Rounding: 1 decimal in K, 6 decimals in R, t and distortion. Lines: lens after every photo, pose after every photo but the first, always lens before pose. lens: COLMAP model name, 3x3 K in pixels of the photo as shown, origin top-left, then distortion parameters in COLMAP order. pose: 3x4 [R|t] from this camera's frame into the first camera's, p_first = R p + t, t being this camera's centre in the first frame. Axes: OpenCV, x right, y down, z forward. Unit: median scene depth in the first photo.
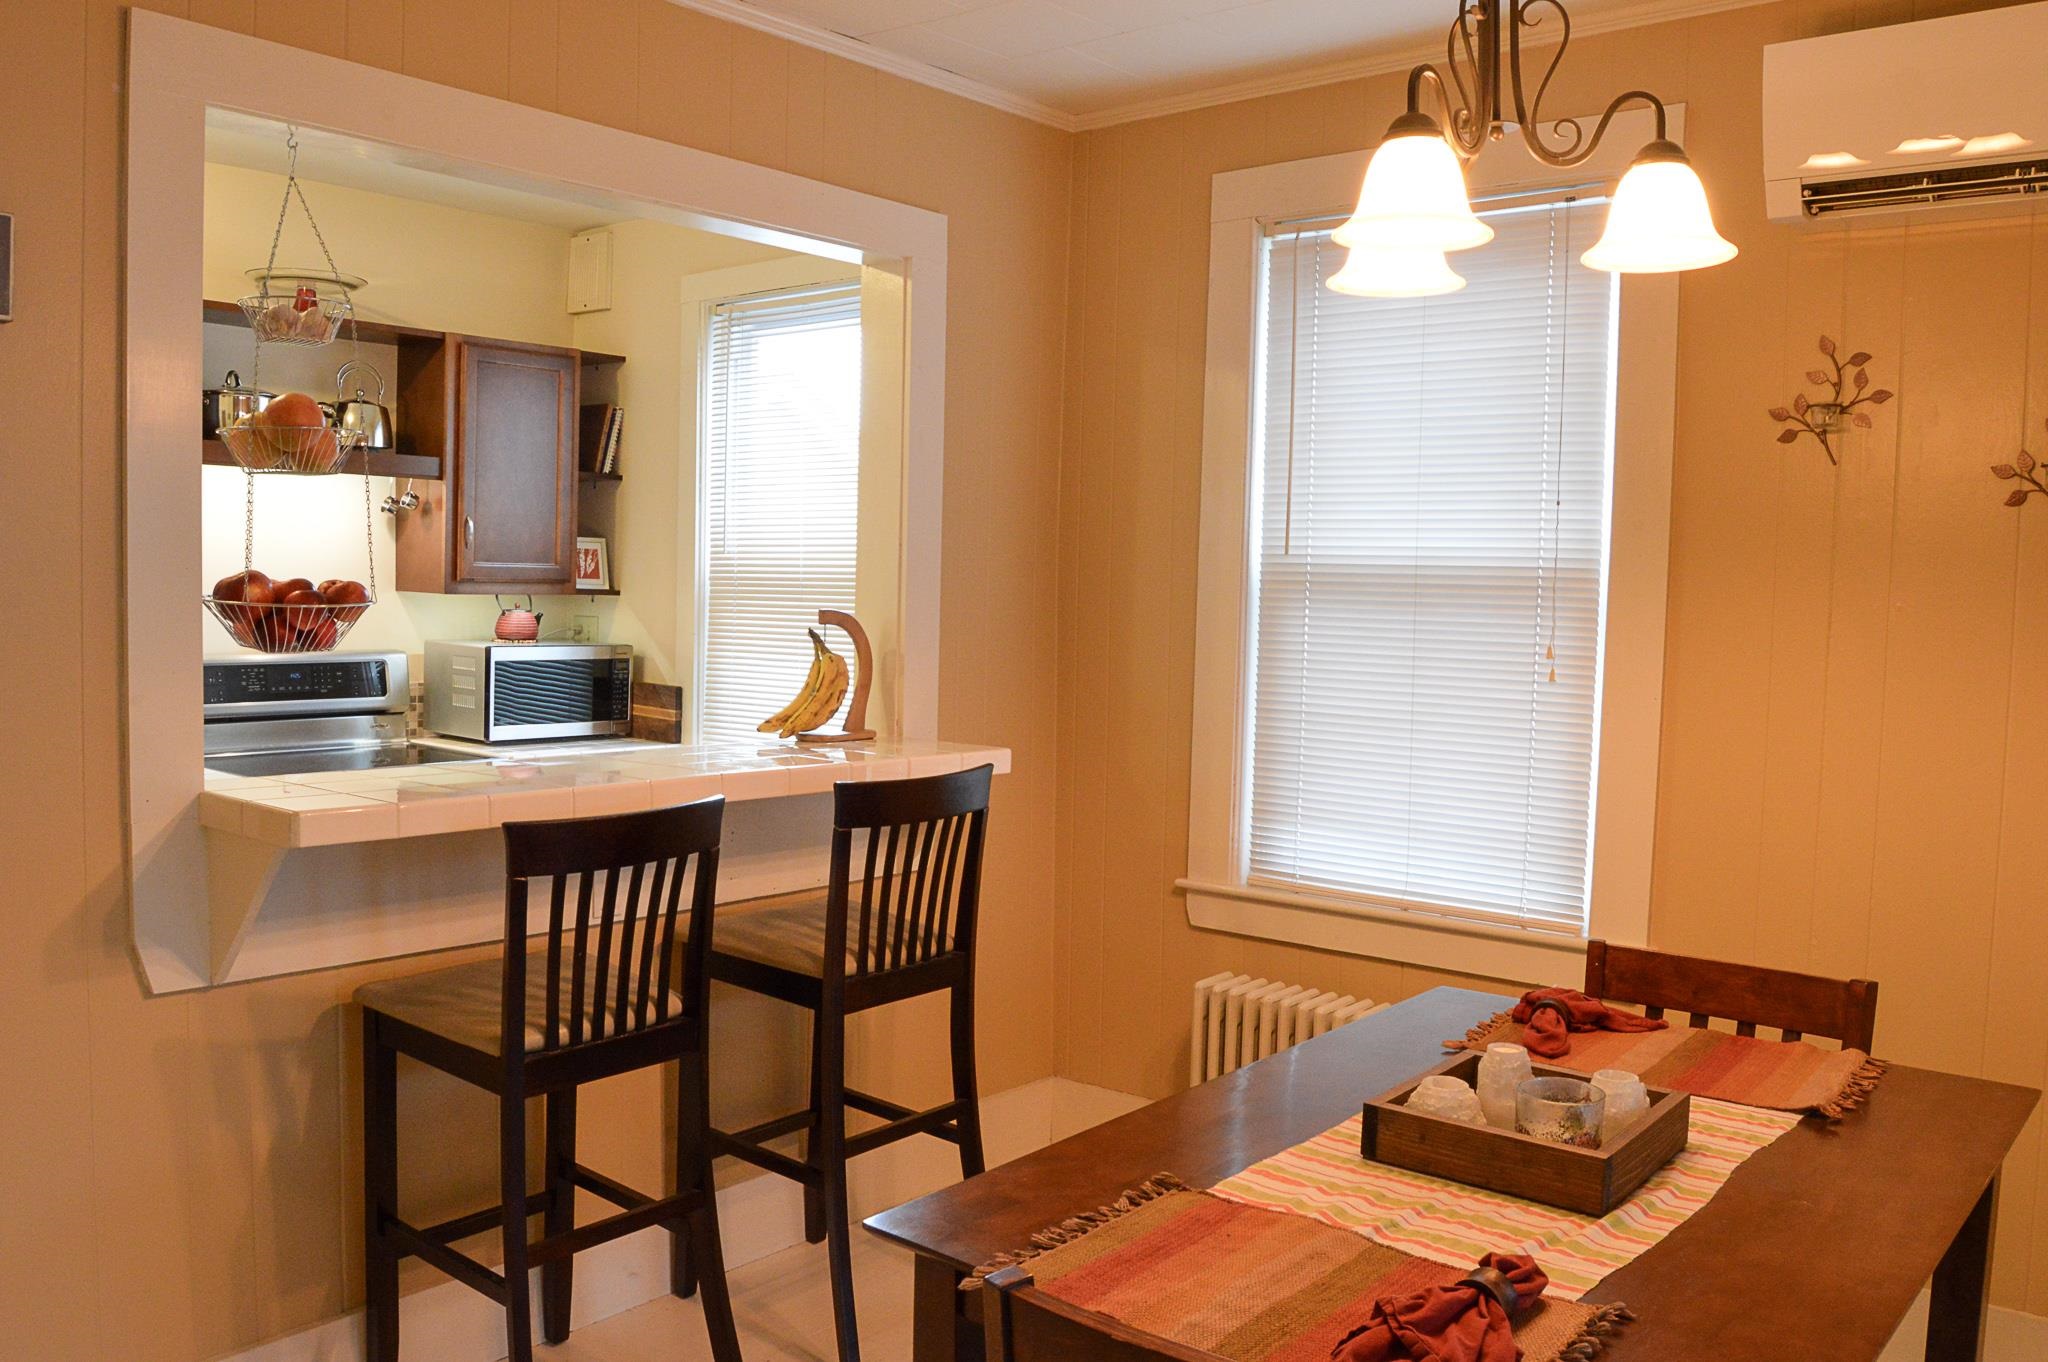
lens RADIAL K [[1627.3, 0, 1025.6], [0, 1627.3, 693.5], [0, 0, 1]] dist [-0.093241, 0.000735]
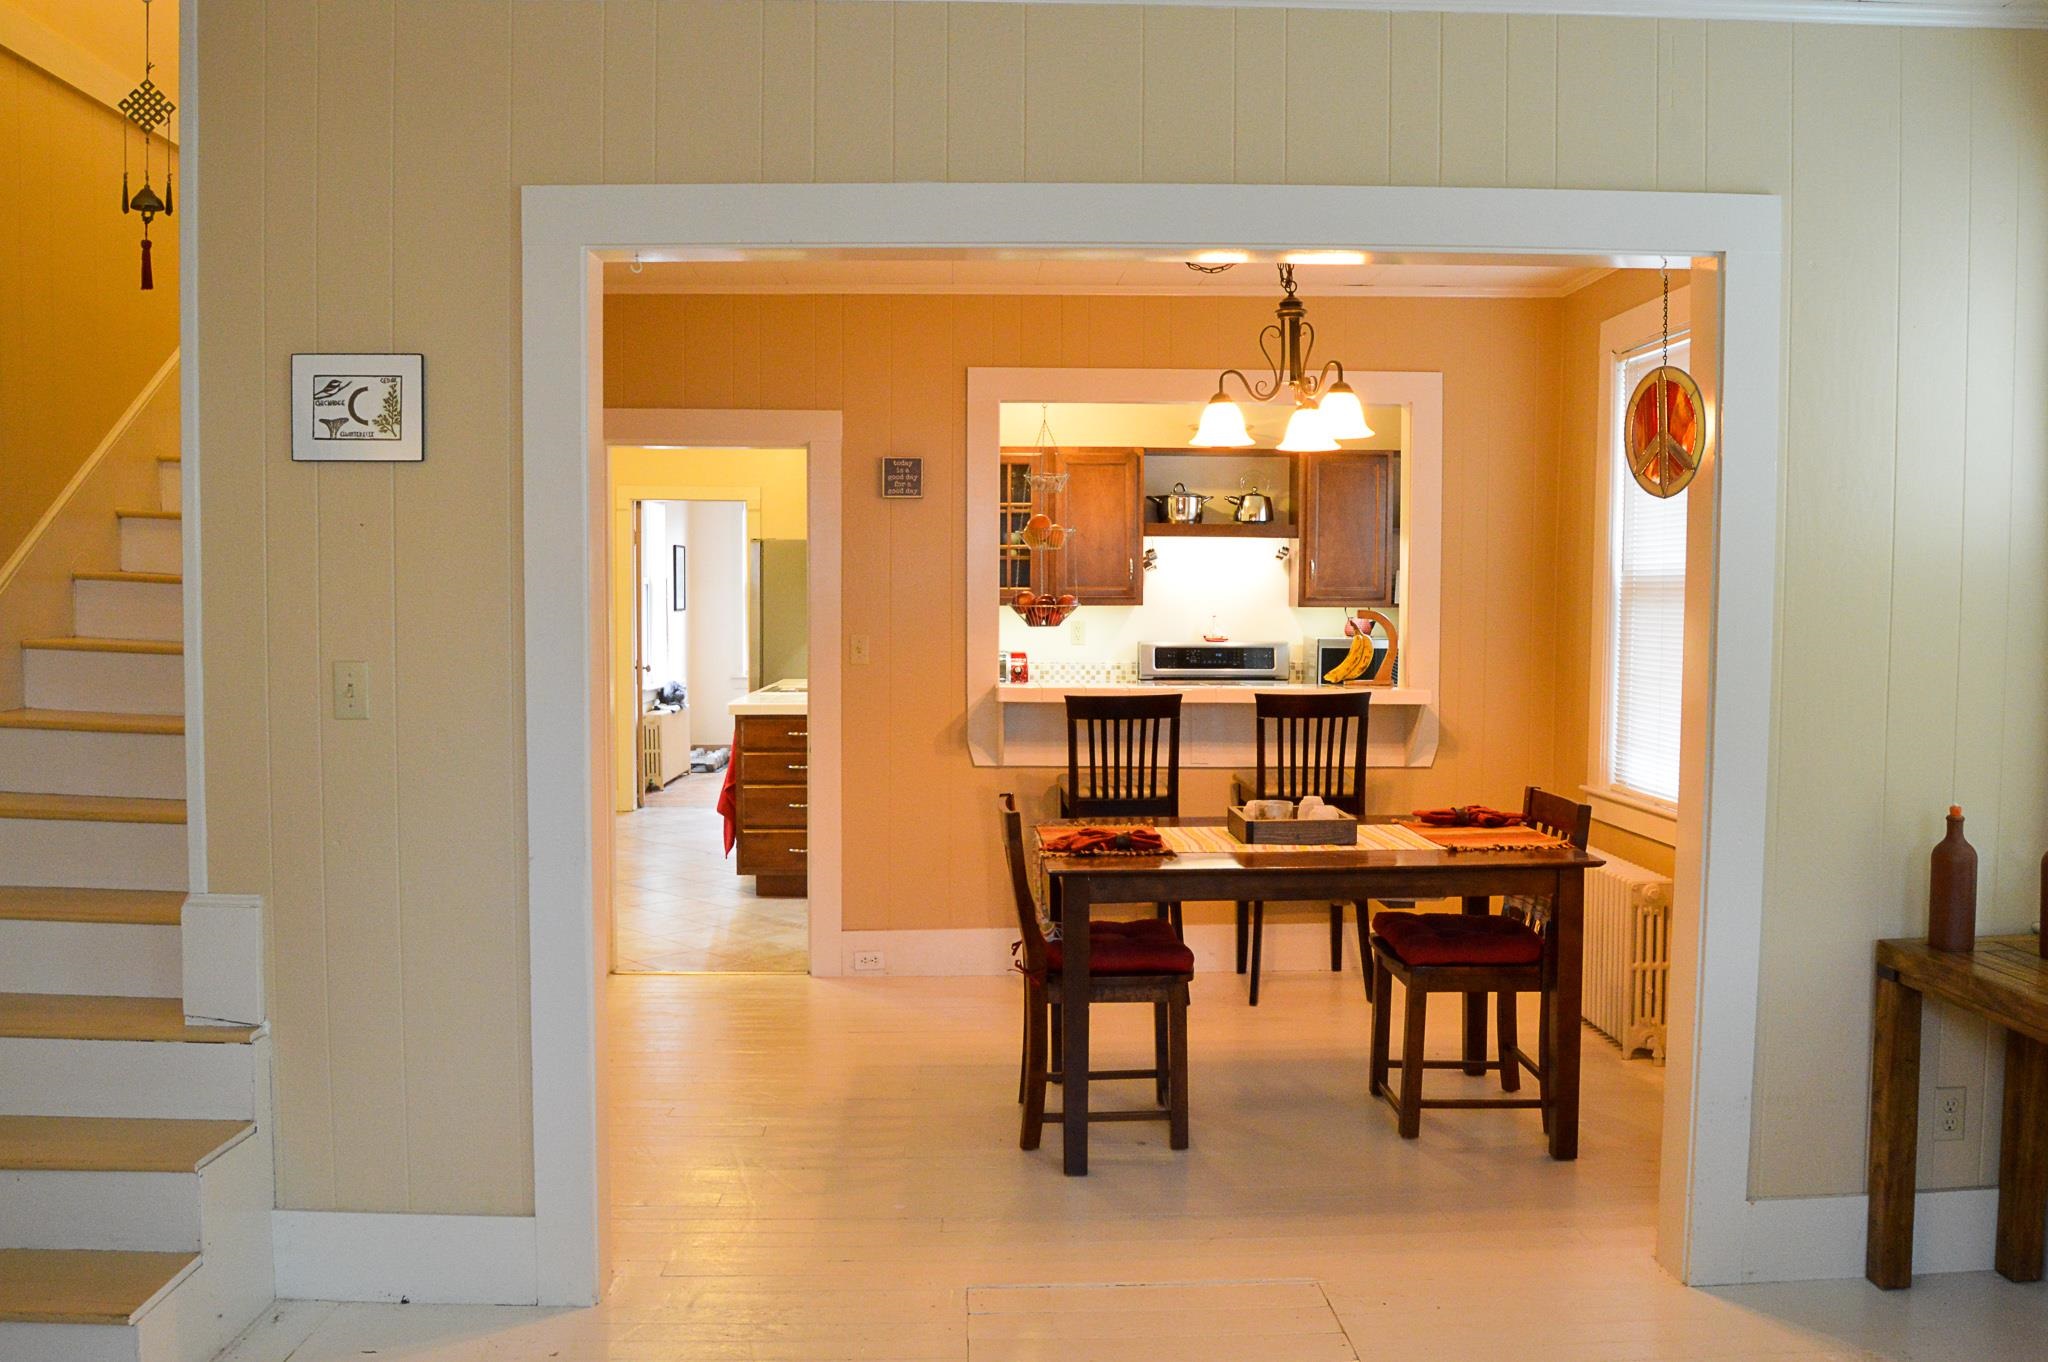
lens RADIAL K [[1627.3, 0, 1025.6], [0, 1627.3, 693.5], [0, 0, 1]] dist [-0.093241, 0.000735]
pose [[0.670140, 0.023614, -0.741859, 0.897458], [-0.038670, 0.999247, -0.003125, 0.055395], [0.741227, 0.030782, 0.670549, -0.416744]]
